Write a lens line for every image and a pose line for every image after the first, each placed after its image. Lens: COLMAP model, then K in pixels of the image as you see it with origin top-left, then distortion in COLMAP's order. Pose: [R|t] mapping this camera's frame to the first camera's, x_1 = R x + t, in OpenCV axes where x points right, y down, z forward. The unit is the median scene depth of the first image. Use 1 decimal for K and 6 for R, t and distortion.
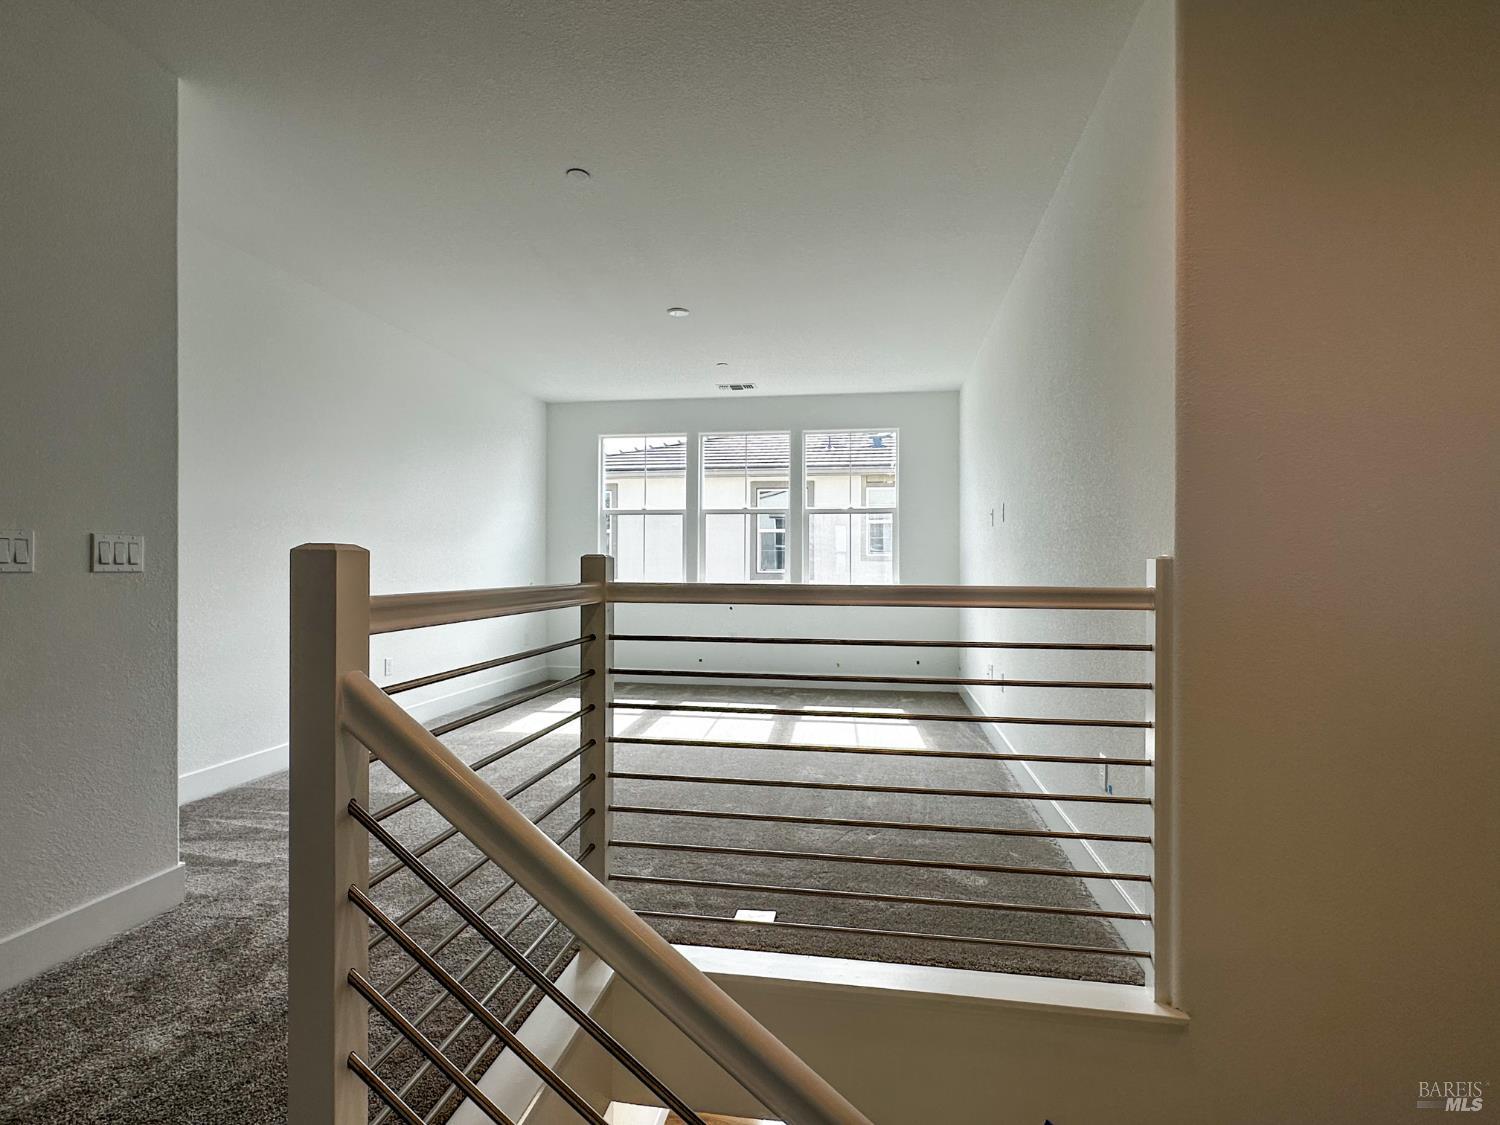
lens RADIAL K [[778.7, 0, 753.3], [0, 778.7, 560.3], [0, 0, 1]] dist [0.002457, 0.010253]
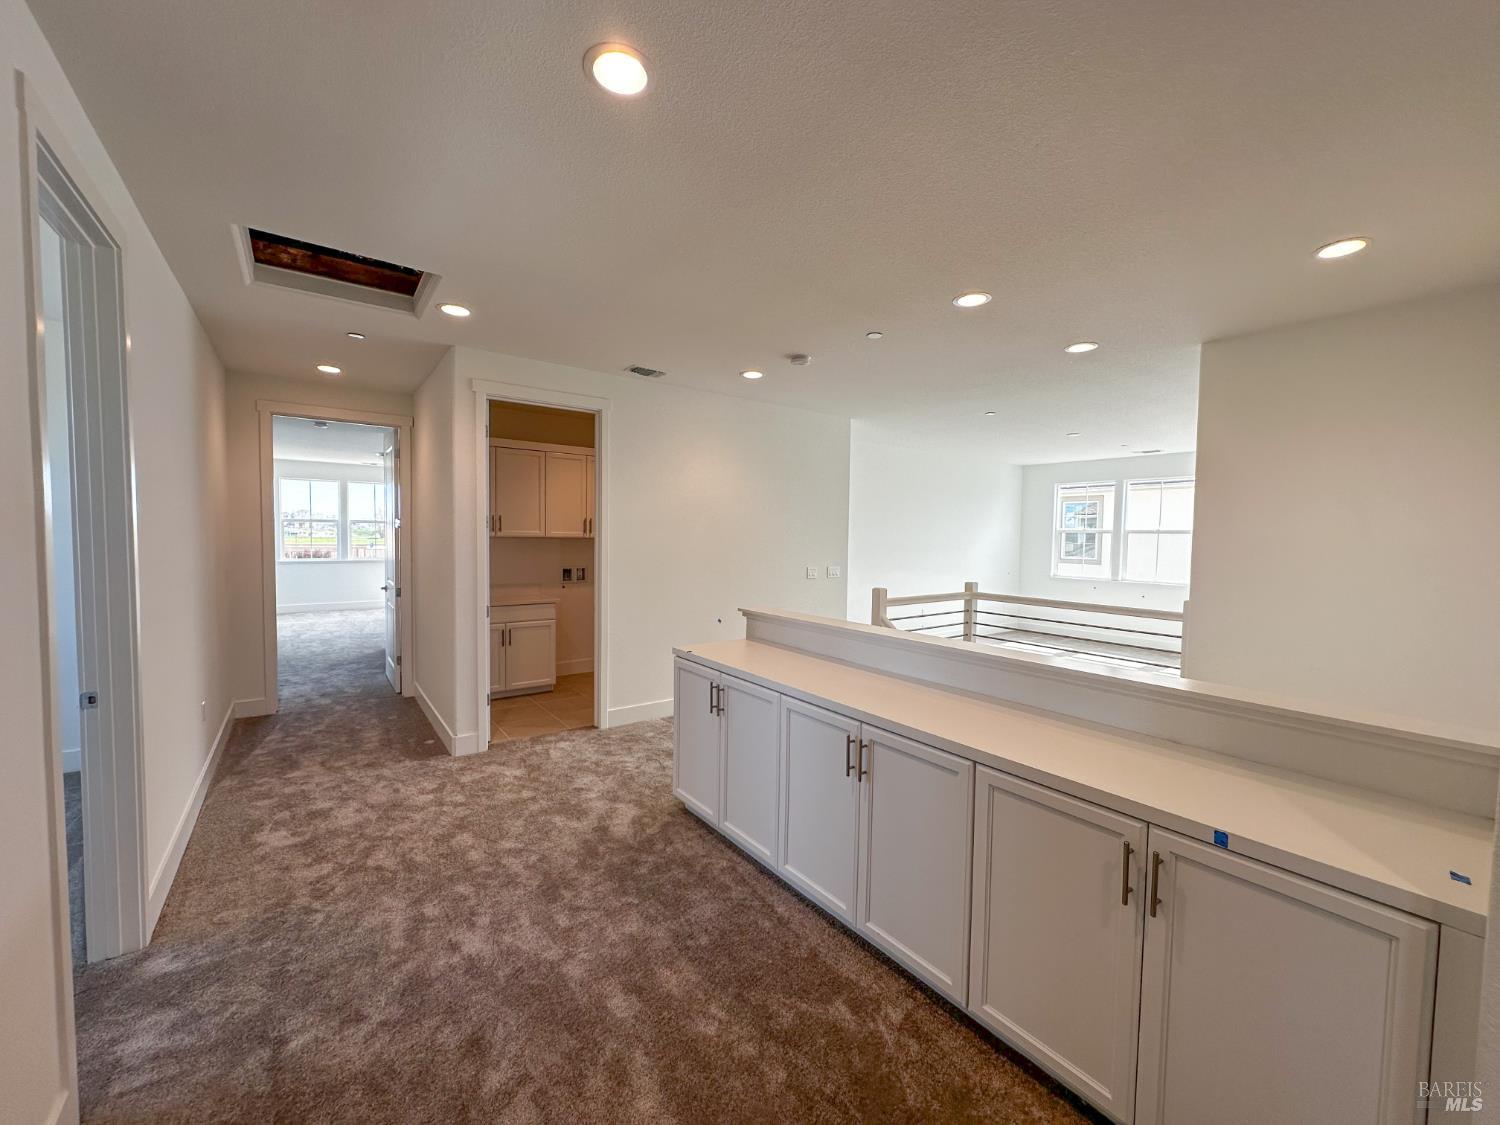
lens RADIAL K [[592.4, 0, 750.0], [0, 592.4, 562.5], [0, 0, 1]] dist [-0.001902, -0.000133]
pose [[0.711645, 0.036012, -0.701616, 0.754459], [-0.005338, 0.998934, 0.045859, -0.176668], [0.702519, -0.028891, 0.711078, -1.123281]]
